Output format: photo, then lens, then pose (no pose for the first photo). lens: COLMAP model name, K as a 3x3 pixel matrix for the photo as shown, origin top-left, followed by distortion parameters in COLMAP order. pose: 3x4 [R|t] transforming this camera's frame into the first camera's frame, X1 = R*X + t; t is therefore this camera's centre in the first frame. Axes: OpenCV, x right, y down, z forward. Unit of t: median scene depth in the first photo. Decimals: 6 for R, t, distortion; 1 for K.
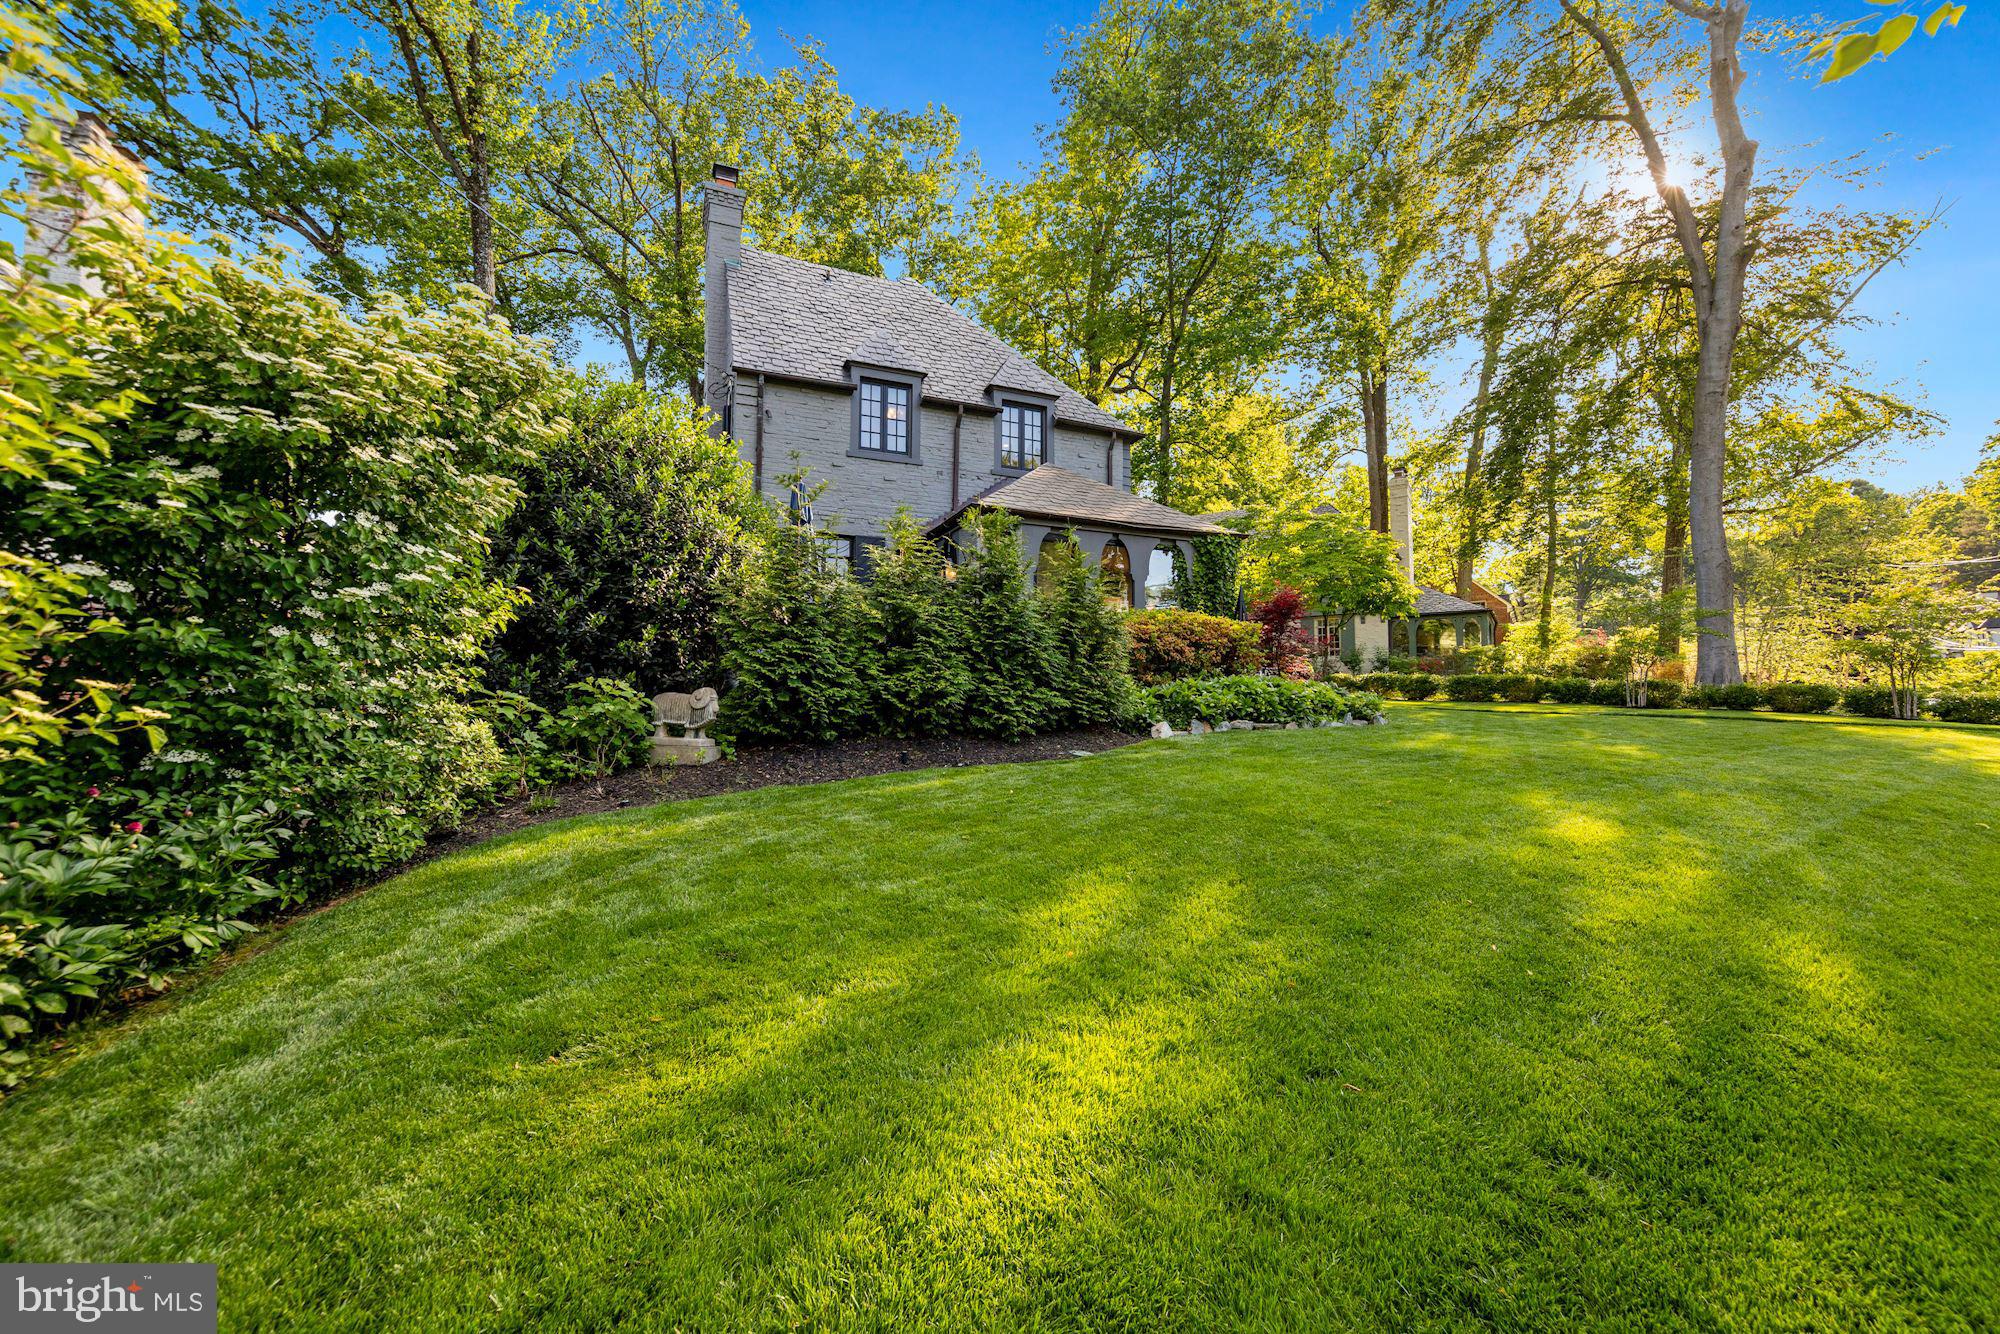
lens RADIAL K [[857.8, 0, 1000.5], [0, 857.8, 674.8], [0, 0, 1]] dist [-0.000031, 0.000019]
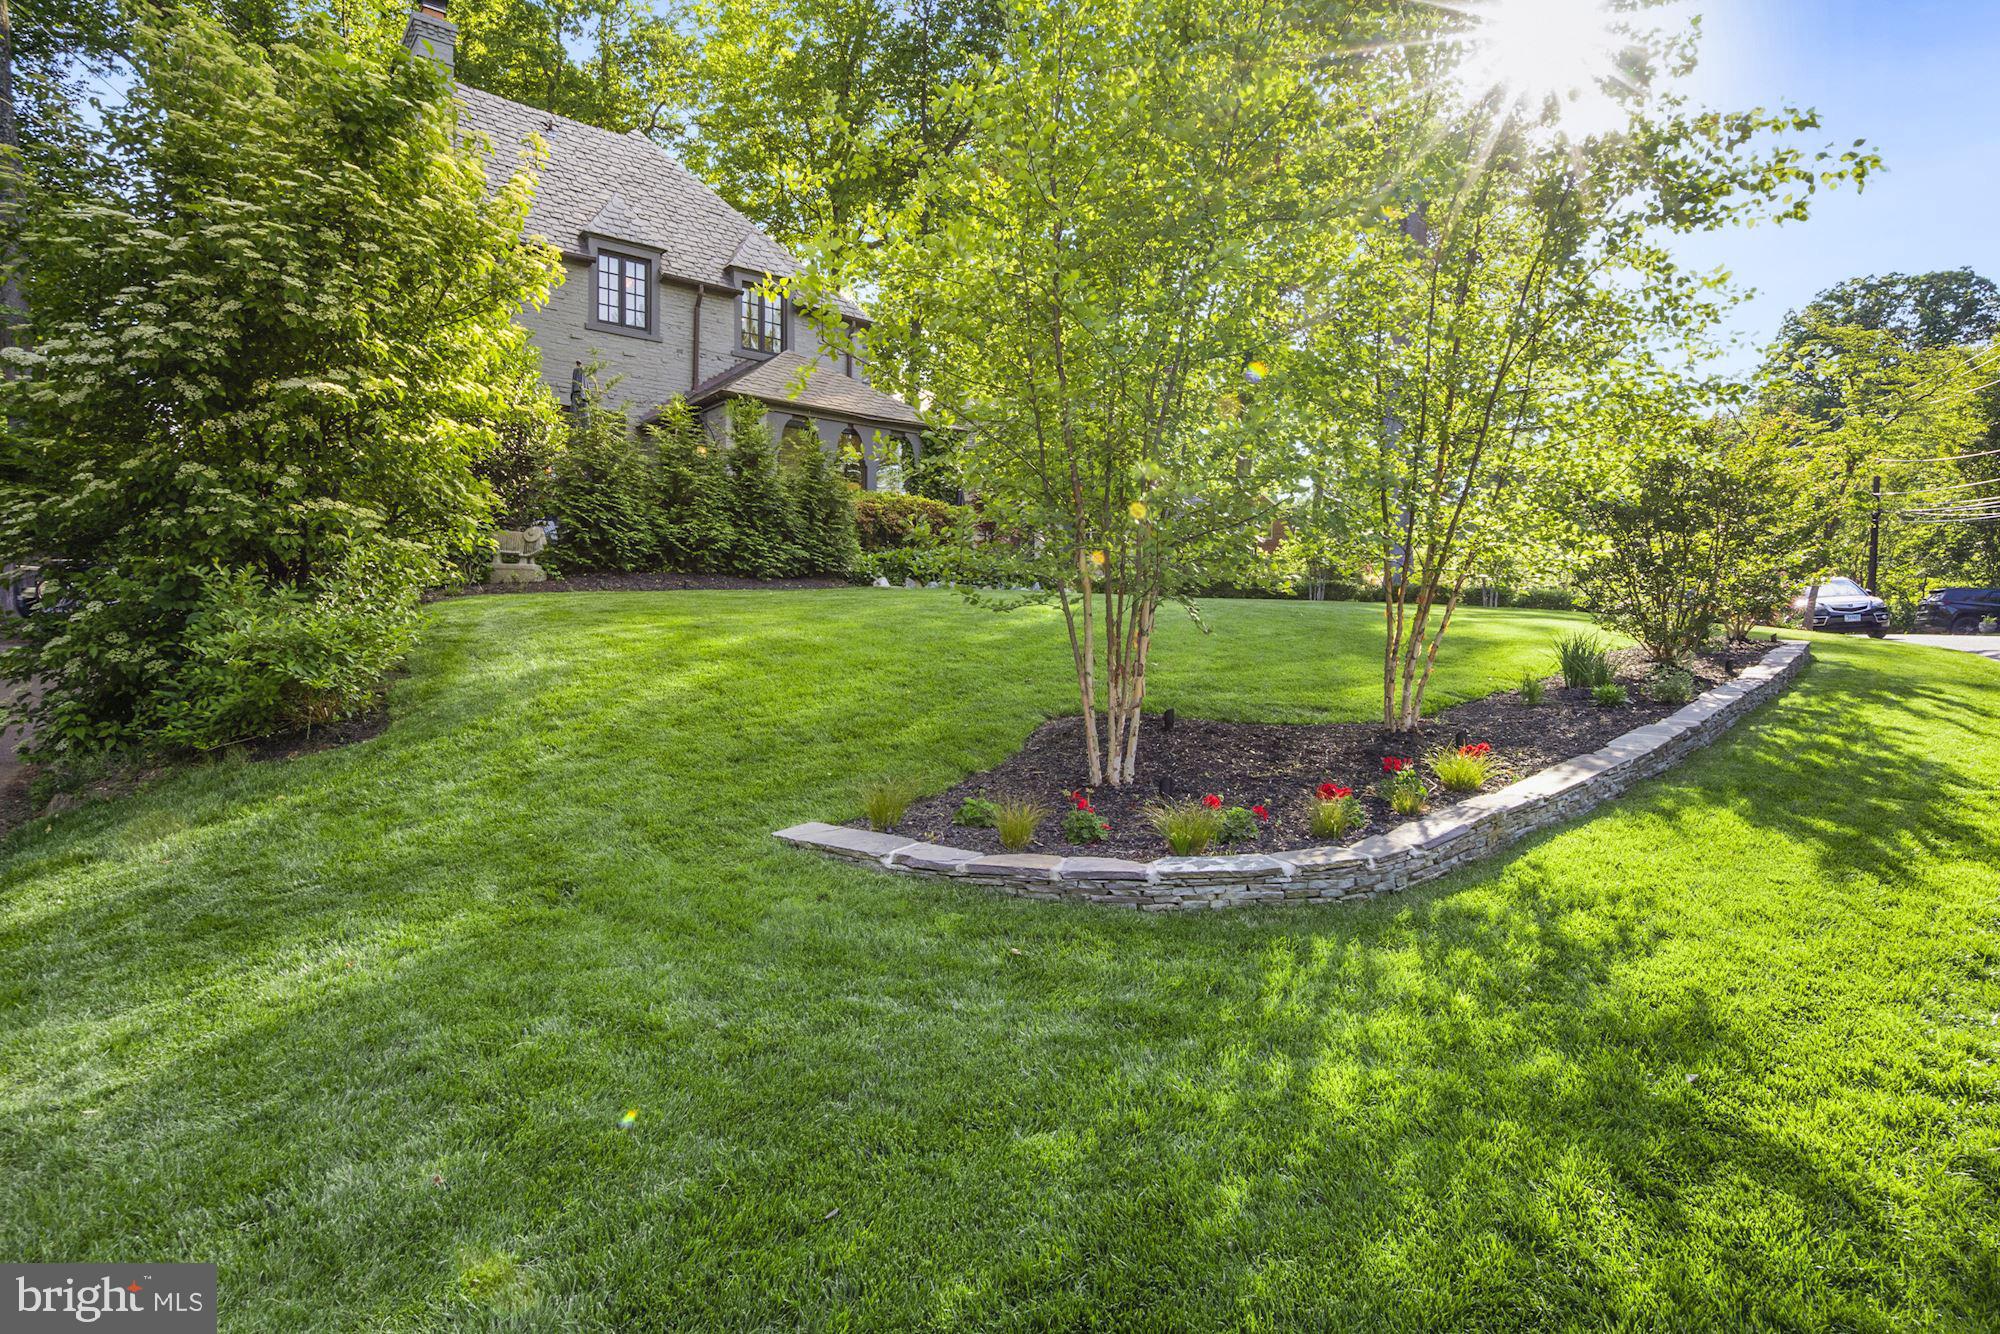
lens RADIAL K [[1146.1, 0, 1006.6], [0, 1146.1, 664.1], [0, 0, 1]] dist [-0.002378, -0.000173]
pose [[0.967730, 0.005143, 0.251939, -0.056289], [-0.018512, 0.998541, 0.050722, 0.087622], [-0.251310, -0.053749, 0.966413, -0.650355]]
